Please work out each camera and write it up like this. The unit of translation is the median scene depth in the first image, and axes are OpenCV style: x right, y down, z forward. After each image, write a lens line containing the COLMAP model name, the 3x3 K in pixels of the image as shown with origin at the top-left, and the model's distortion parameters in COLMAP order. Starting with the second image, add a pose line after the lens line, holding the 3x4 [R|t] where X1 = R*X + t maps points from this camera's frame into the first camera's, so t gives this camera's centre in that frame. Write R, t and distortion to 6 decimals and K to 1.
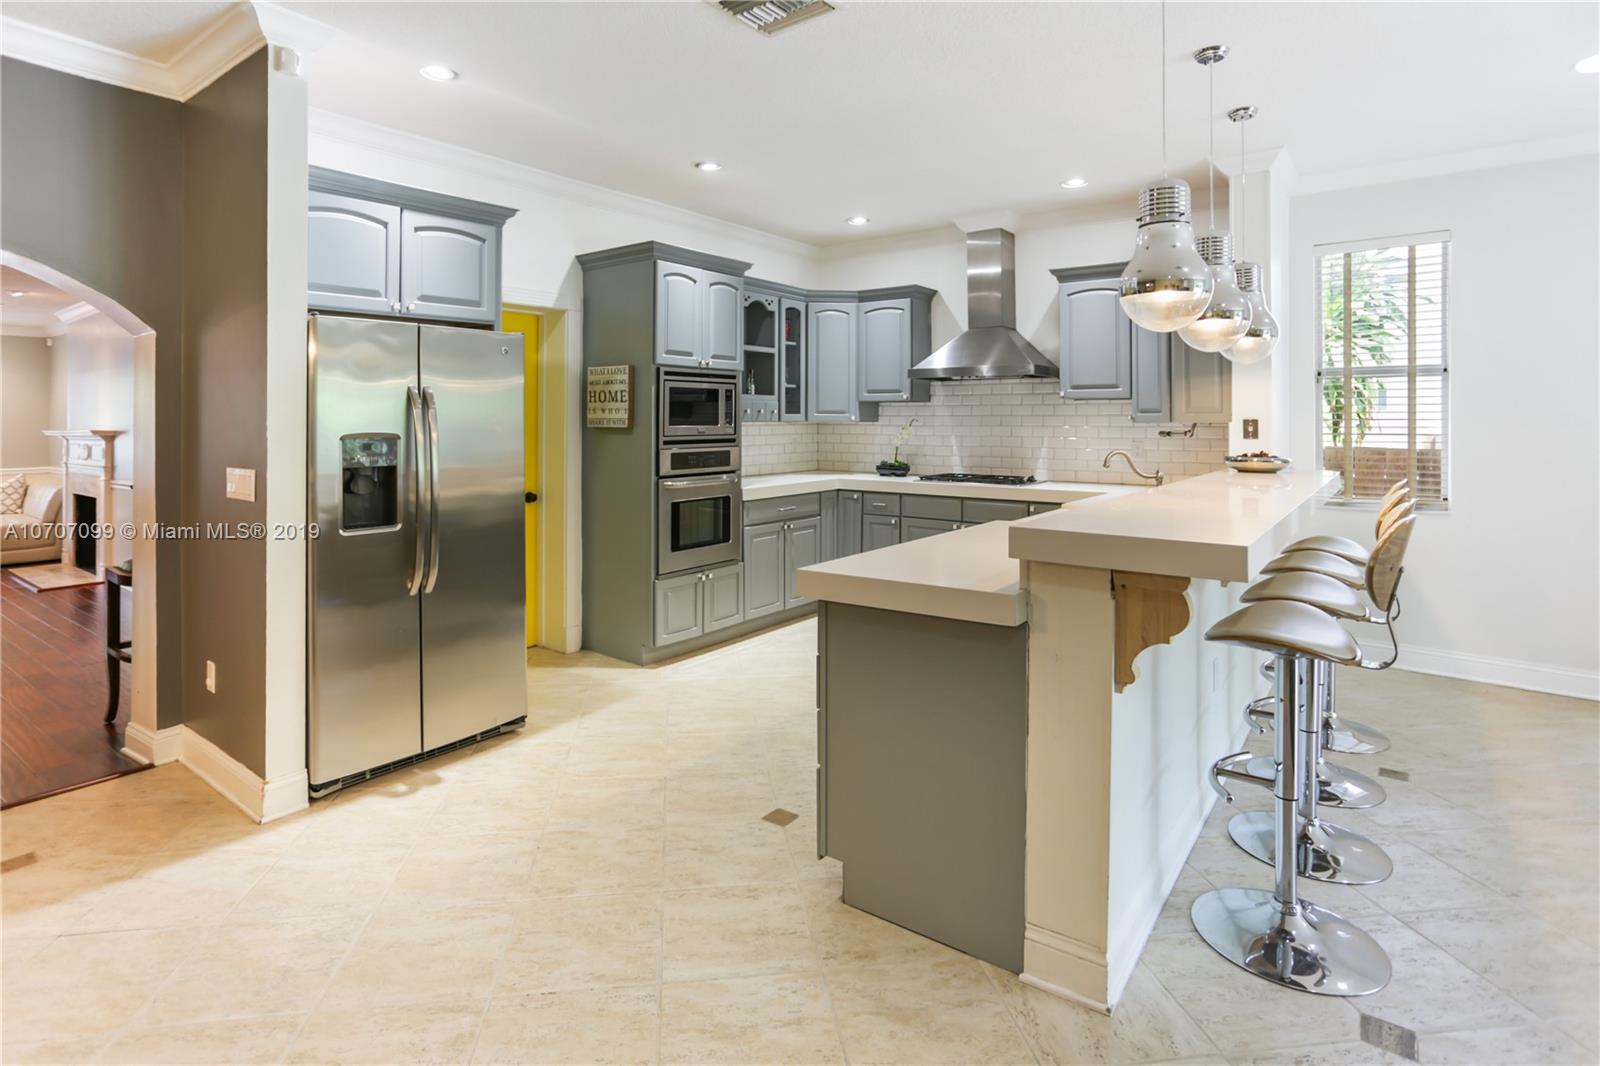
lens RADIAL K [[797.4, 0, 803.5], [0, 797.4, 433.5], [0, 0, 1]] dist [-0.040347, 0.021796]
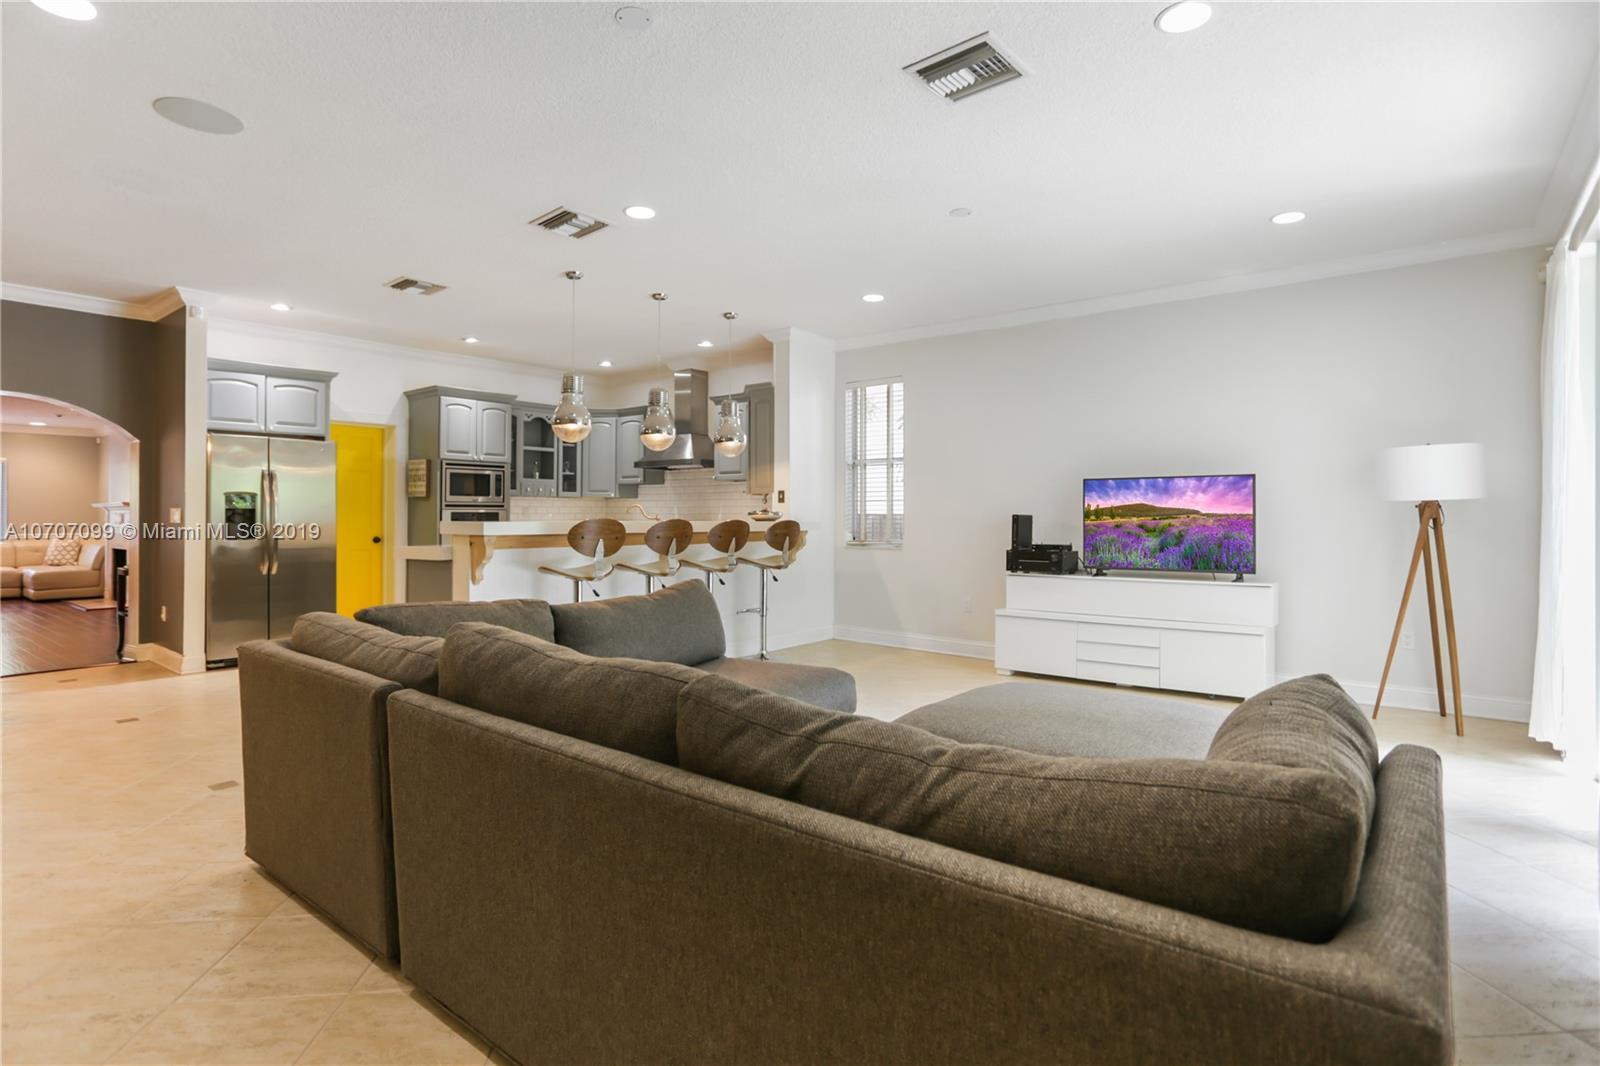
lens RADIAL K [[797.4, 0, 809.2], [0, 797.4, 533.8], [0, 0, 1]] dist [-0.040347, 0.021796]
pose [[0.999320, 0.005757, -0.036432, 1.499901], [-0.005556, 0.999969, 0.005623, 0.132737], [0.036463, -0.005417, 0.999320, -1.461948]]
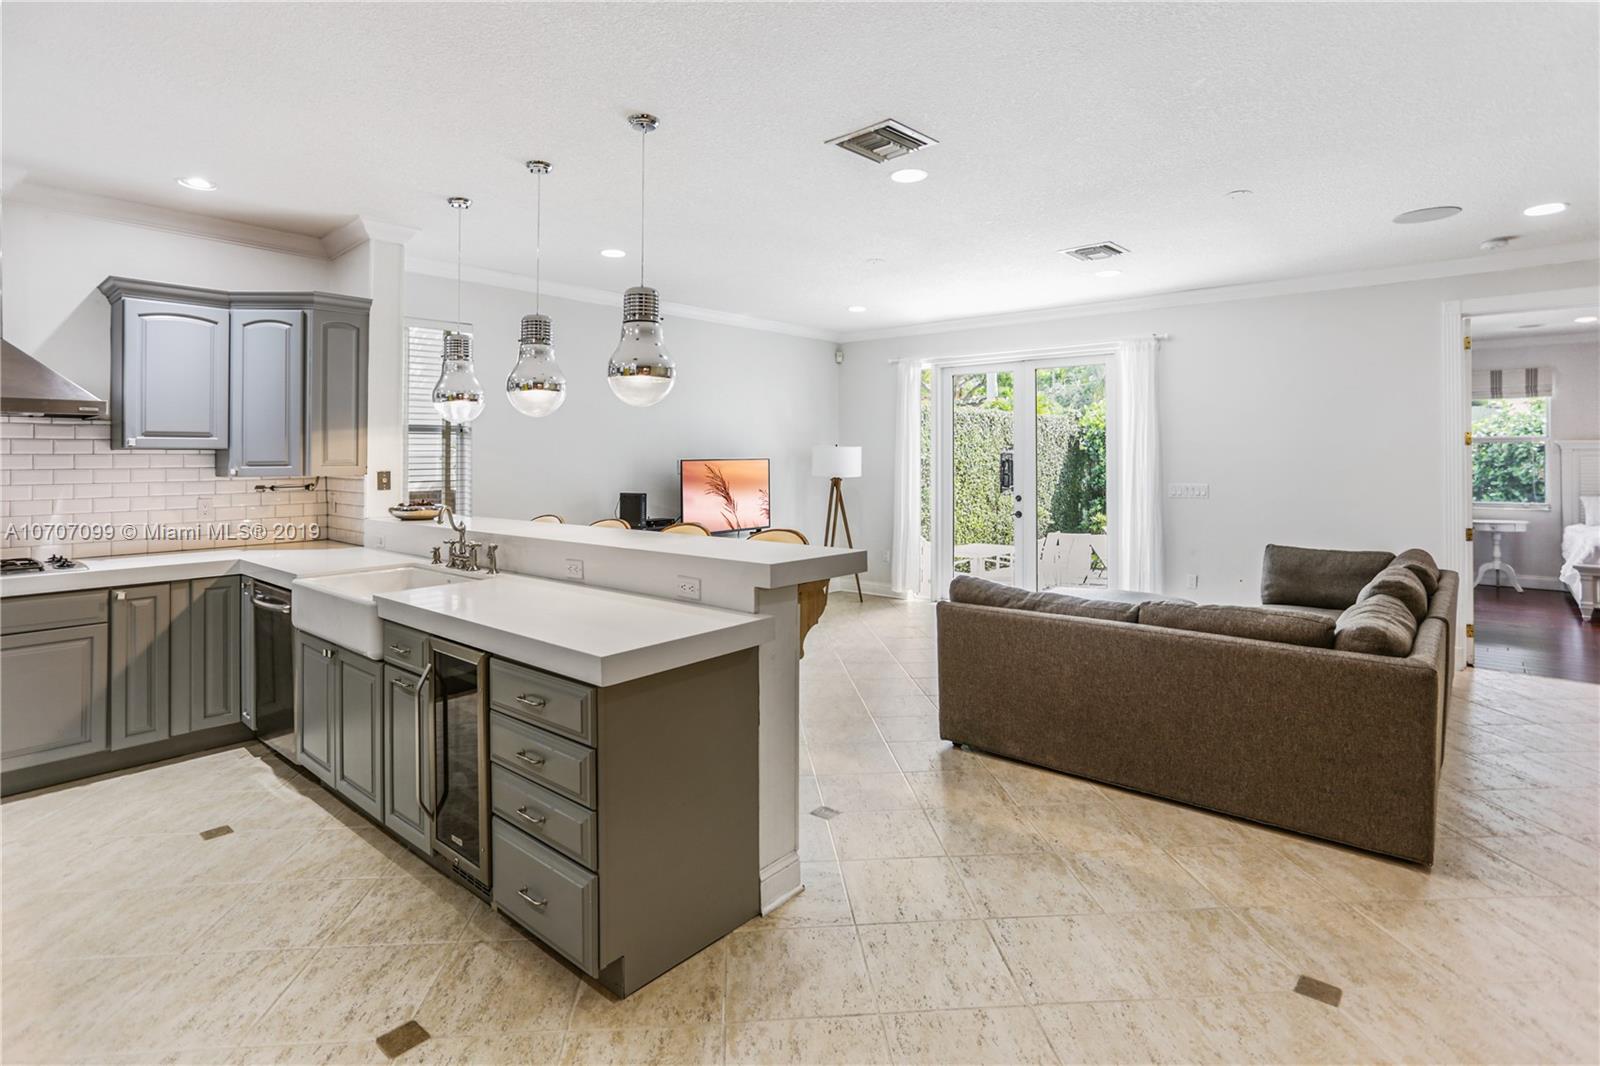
lens RADIAL K [[797.4, 0, 777.4], [0, 797.4, 467.1], [0, 0, 1]] dist [-0.040347, 0.021796]
pose [[0.100311, -0.008115, 0.994923, -0.958636], [0.020326, 0.999775, 0.006106, -0.043707], [-0.994749, 0.019610, 0.100453, 0.798648]]
